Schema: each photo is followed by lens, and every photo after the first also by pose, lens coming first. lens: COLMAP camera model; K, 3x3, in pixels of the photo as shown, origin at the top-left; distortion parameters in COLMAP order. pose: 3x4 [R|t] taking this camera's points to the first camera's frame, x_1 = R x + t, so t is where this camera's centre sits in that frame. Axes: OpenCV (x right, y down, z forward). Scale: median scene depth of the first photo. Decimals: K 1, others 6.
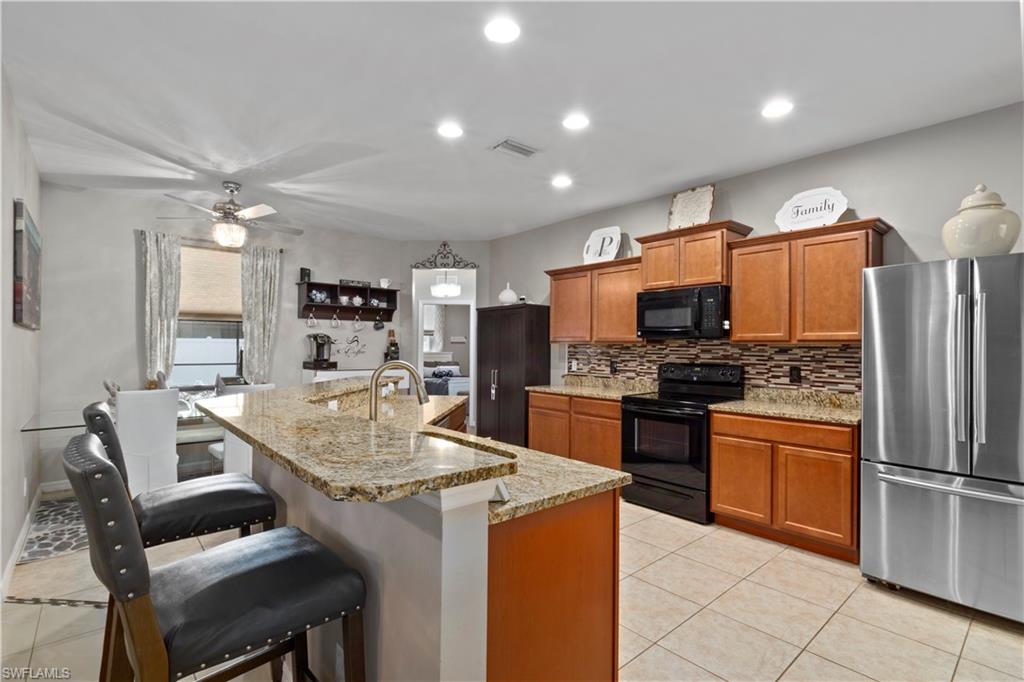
lens RADIAL K [[474.7, 0, 506.3], [0, 474.7, 340.2], [0, 0, 1]] dist [-0.001947, -0.000587]
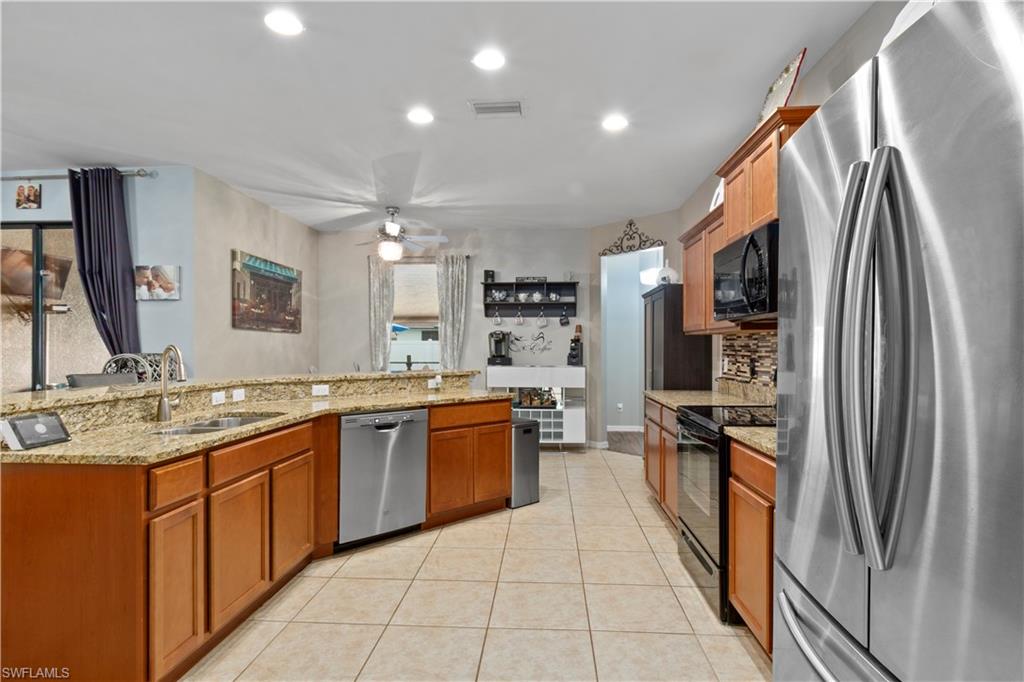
lens RADIAL K [[518.3, 0, 532.6], [0, 518.3, 344.2], [0, 0, 1]] dist [0.004775, -0.003375]
pose [[0.718202, -0.010731, -0.695752, 0.457414], [0.013569, 0.999907, -0.001415, 0.018627], [0.695703, -0.008424, 0.718280, 0.227340]]
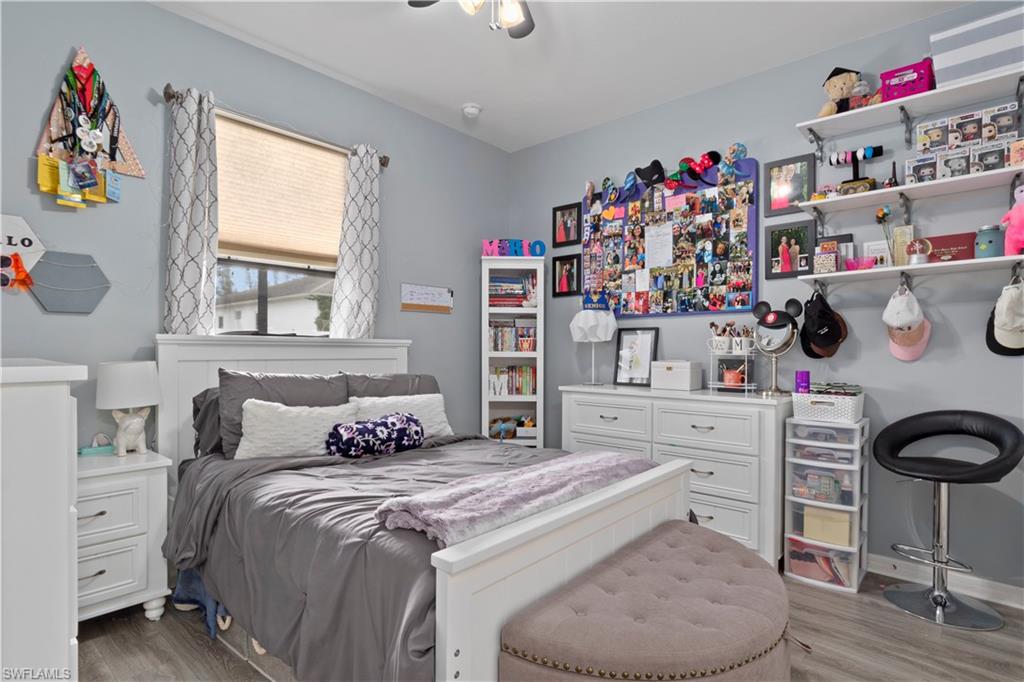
lens RADIAL K [[518.3, 0, 510.3], [0, 518.3, 345.3], [0, 0, 1]] dist [0.004775, -0.003375]
pose [[0.989534, -0.000183, 0.144299, -0.186397], [-0.001768, 0.999909, 0.013391, 0.045854], [-0.144288, -0.013506, 0.989444, 1.313398]]
